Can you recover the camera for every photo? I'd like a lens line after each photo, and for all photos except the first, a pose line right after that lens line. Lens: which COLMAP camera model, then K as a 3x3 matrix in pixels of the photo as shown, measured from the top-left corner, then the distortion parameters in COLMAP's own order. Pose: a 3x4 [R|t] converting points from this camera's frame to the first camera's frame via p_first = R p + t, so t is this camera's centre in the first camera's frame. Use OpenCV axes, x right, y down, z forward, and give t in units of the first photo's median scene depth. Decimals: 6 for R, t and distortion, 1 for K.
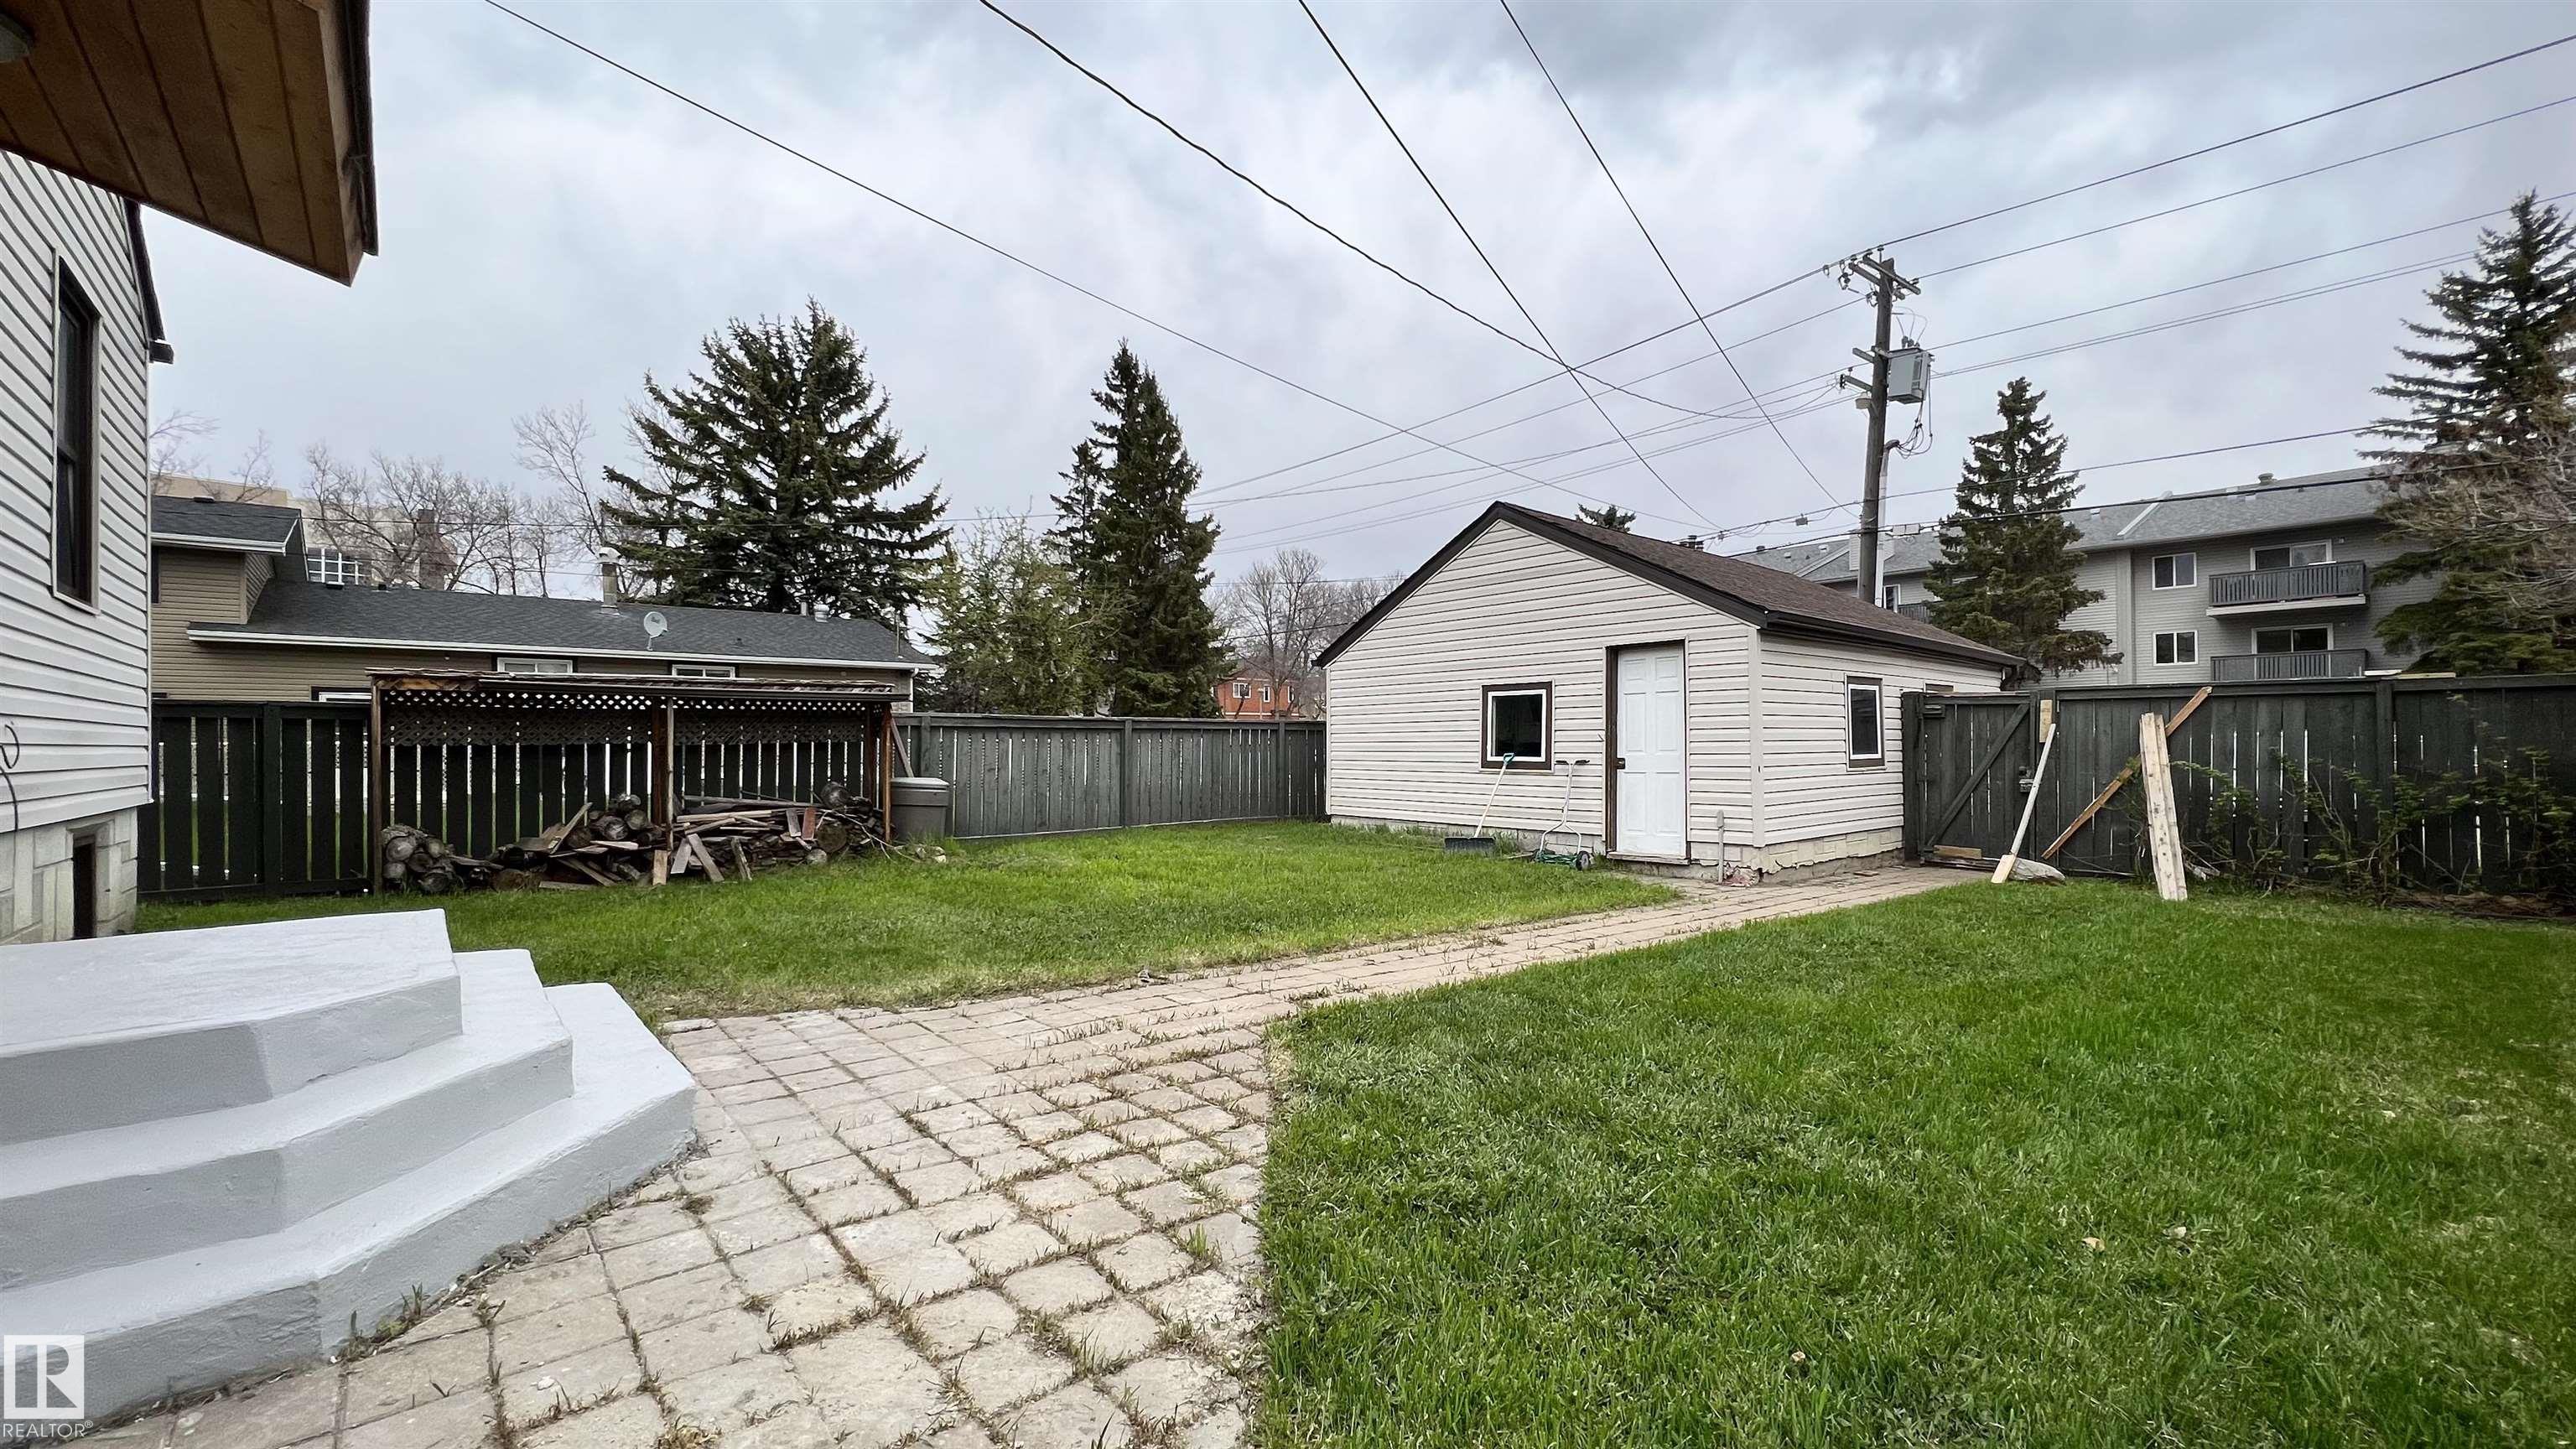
lens RADIAL K [[1032.2, 0, 1289.2], [0, 1032.2, 735.9], [0, 0, 1]] dist [0.000257, -0.000065]
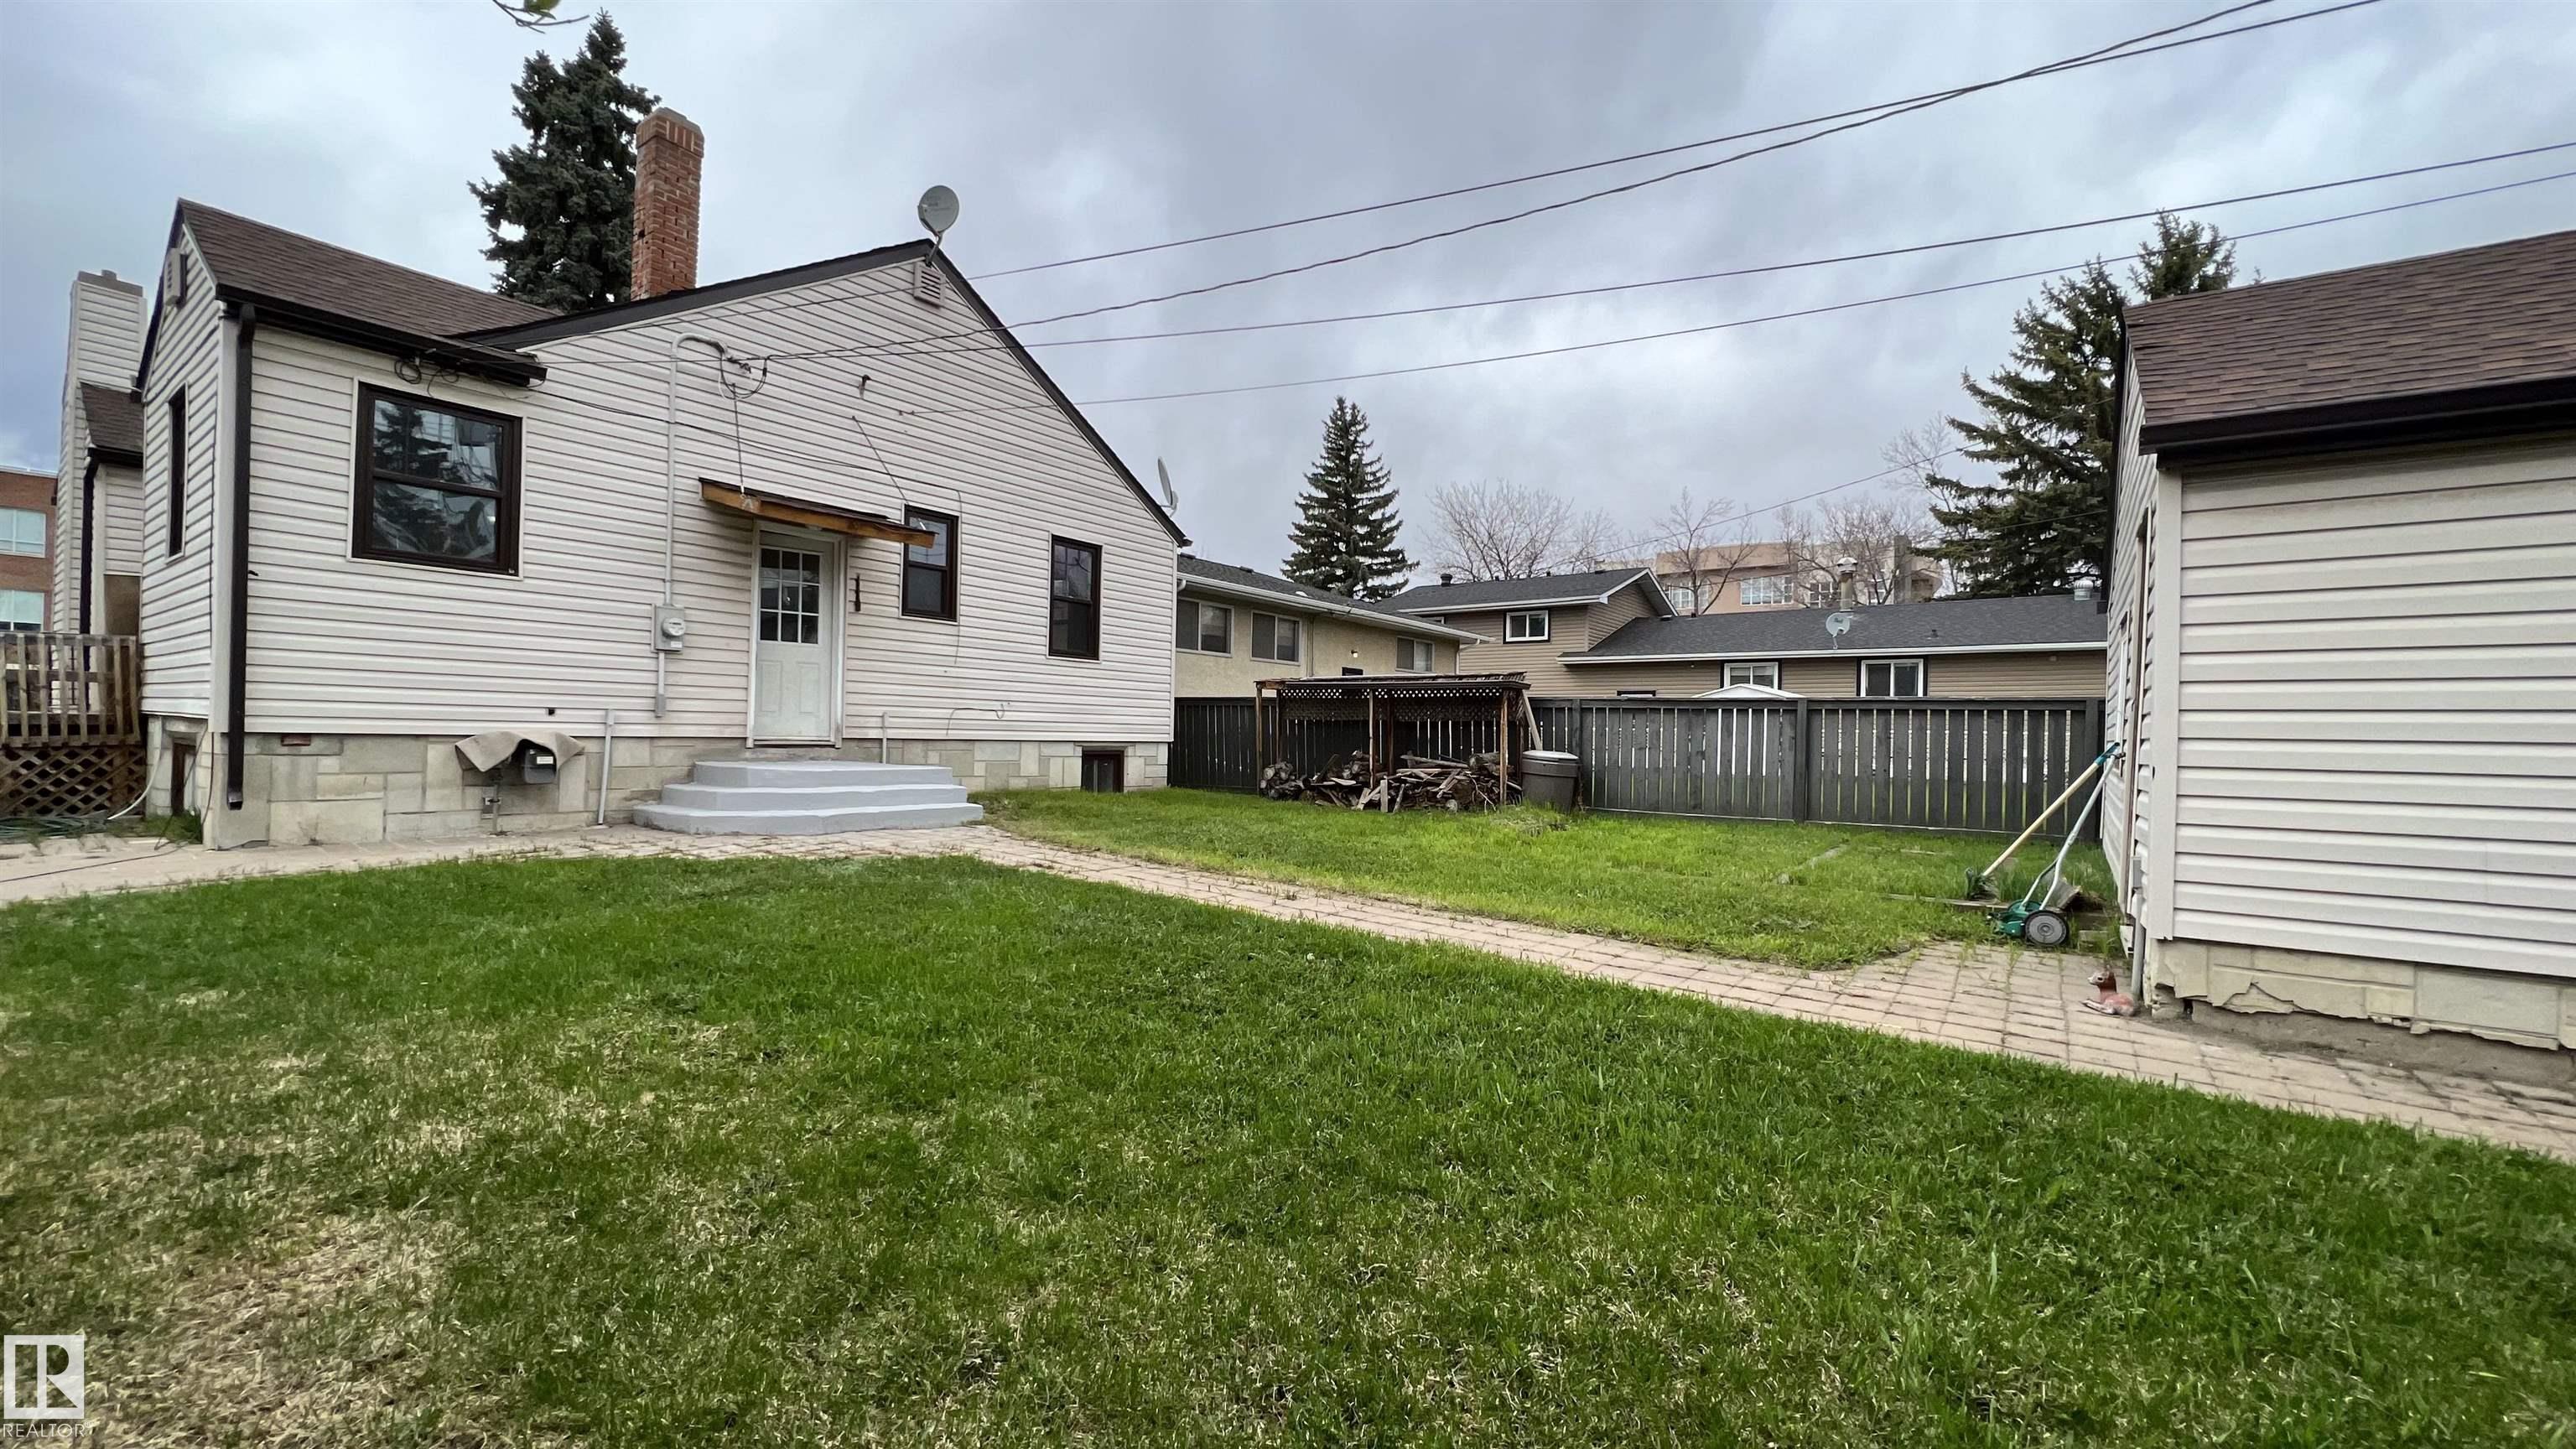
lens RADIAL K [[1029.2, 0, 1290.0], [0, 1029.2, 737.2], [0, 0, 1]] dist [0.000282, -0.000269]
pose [[0.219857, 0.013761, -0.975435, 0.591968], [-0.016028, 0.999816, 0.010493, 0.014499], [0.975401, 0.013327, 0.220037, 0.385320]]
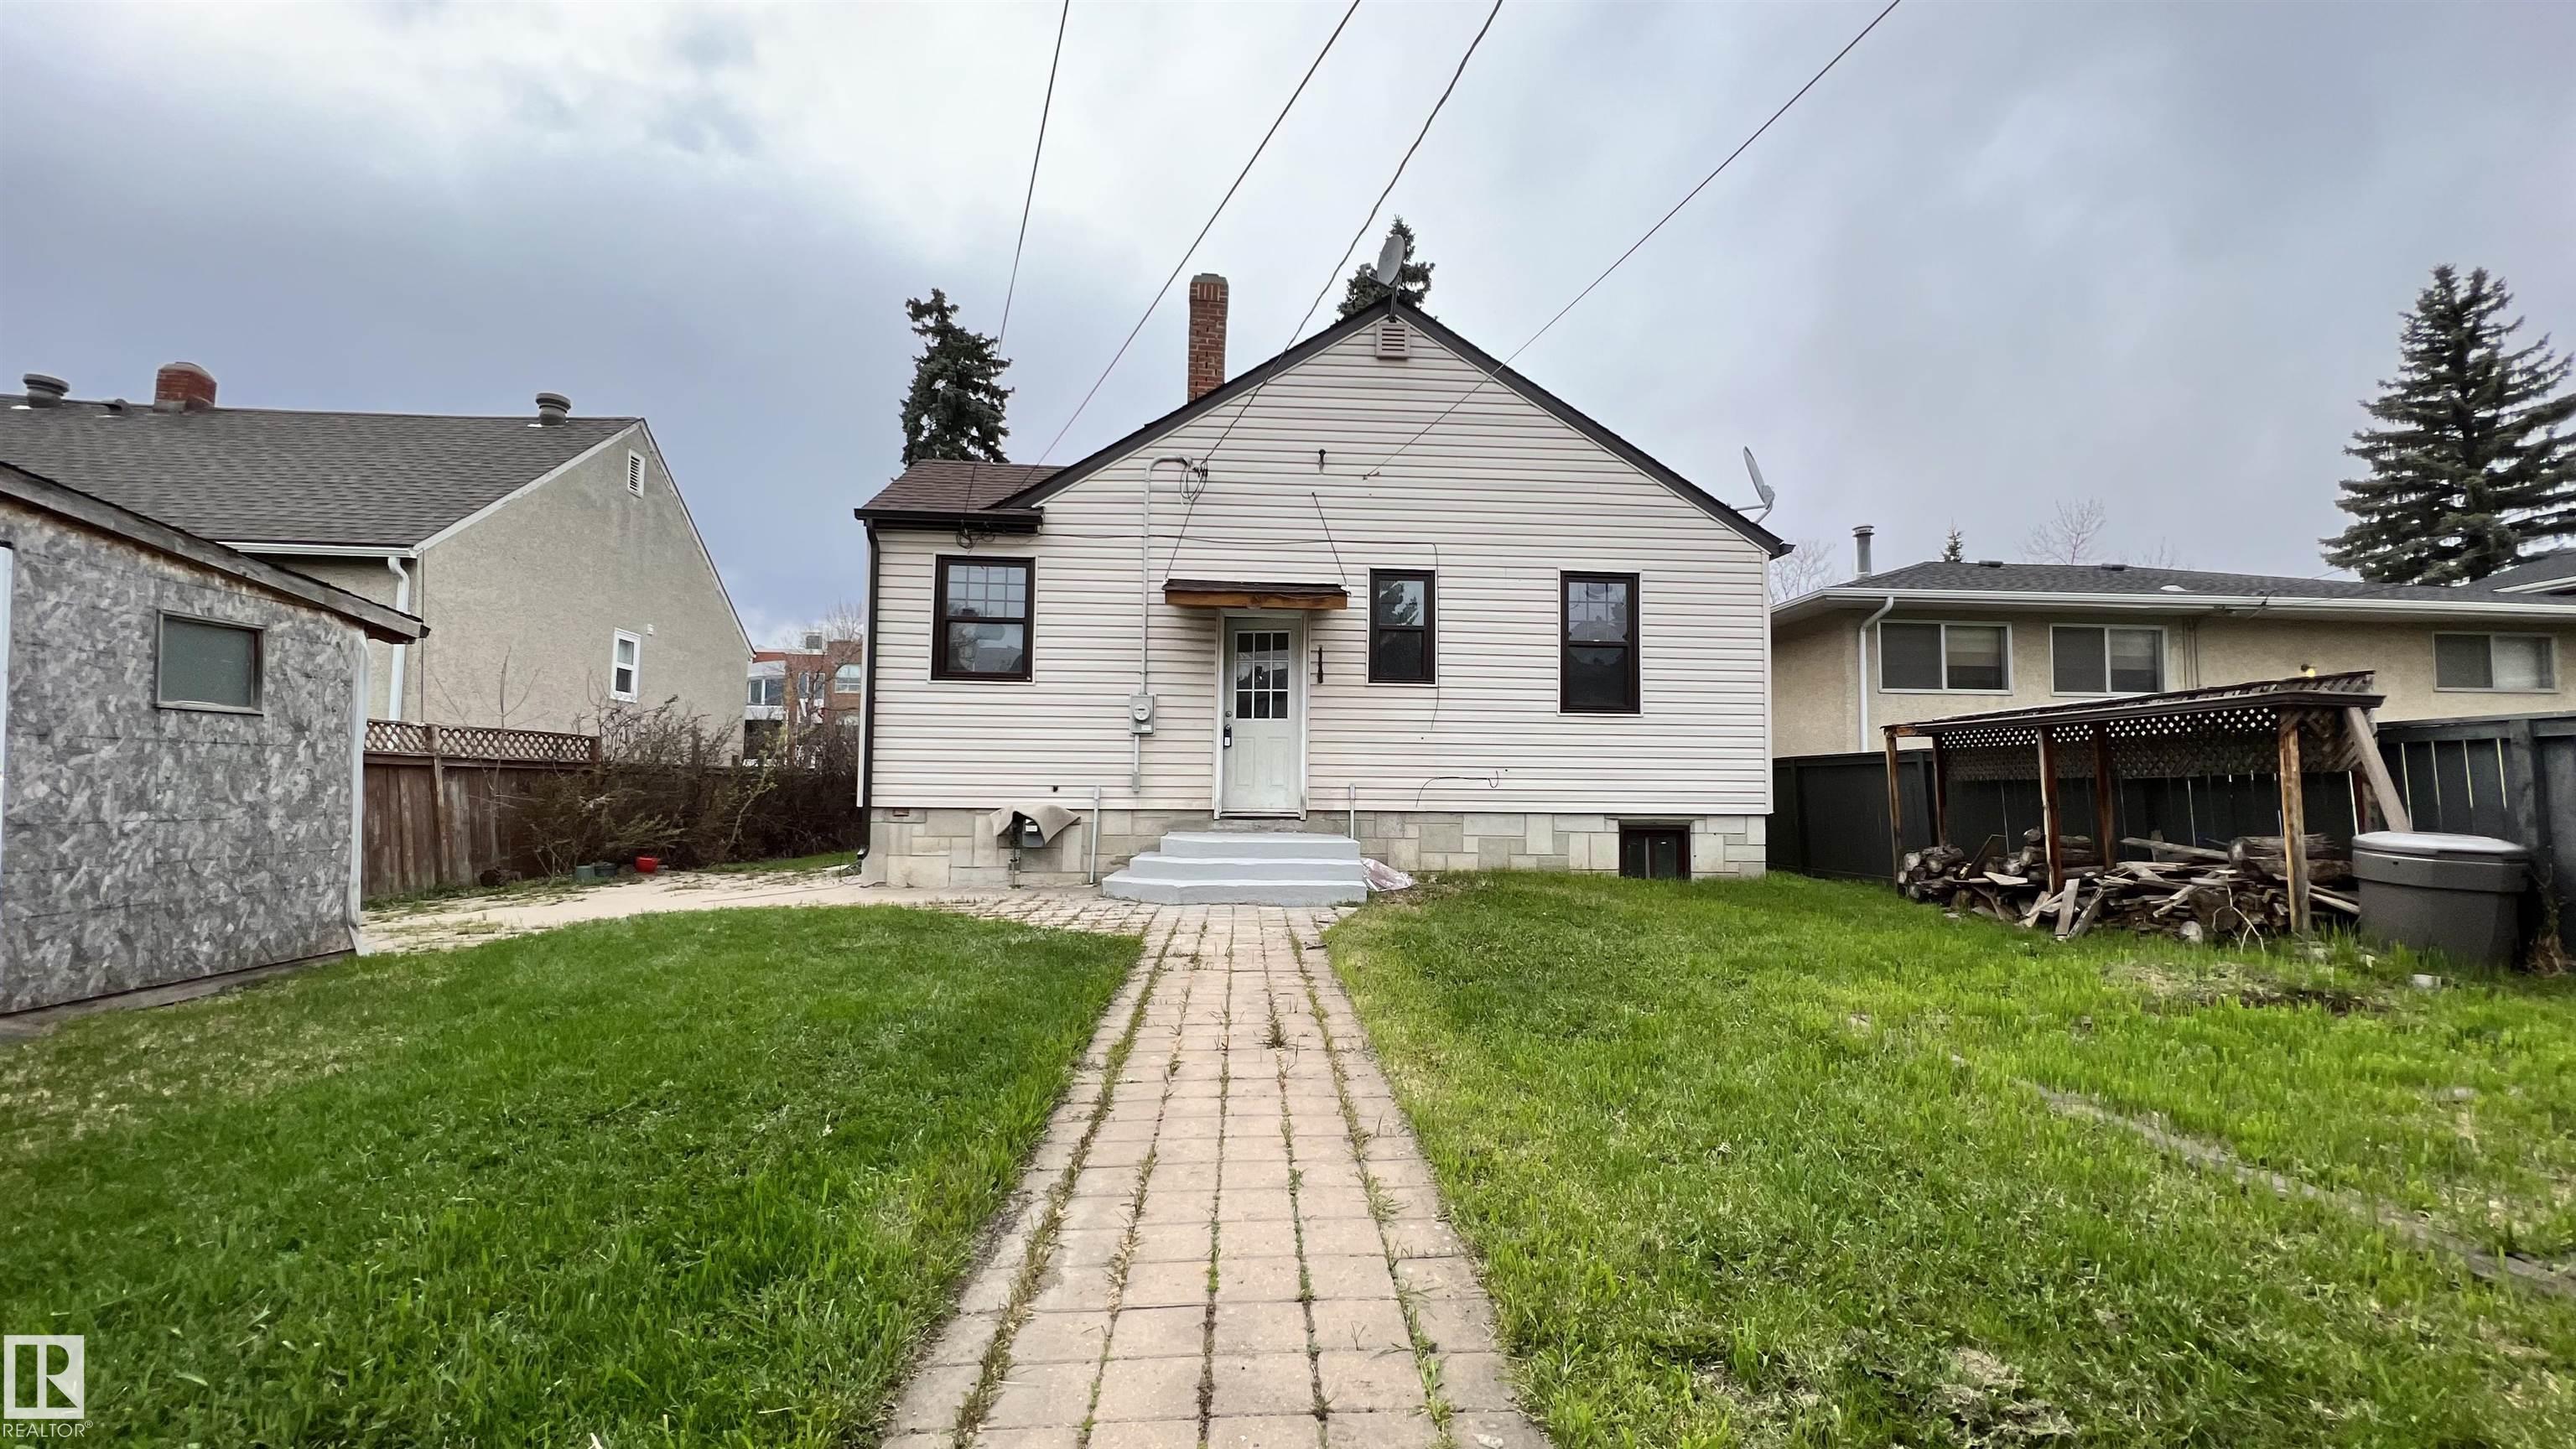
lens RADIAL K [[1032.2, 0, 1289.2], [0, 1032.2, 735.9], [0, 0, 1]] dist [0.000257, -0.000065]
pose [[-0.606615, -0.043802, -0.793788, 0.372722], [-0.000048, 0.998483, -0.055061, 0.015596], [0.794996, -0.033363, -0.605697, 0.714716]]
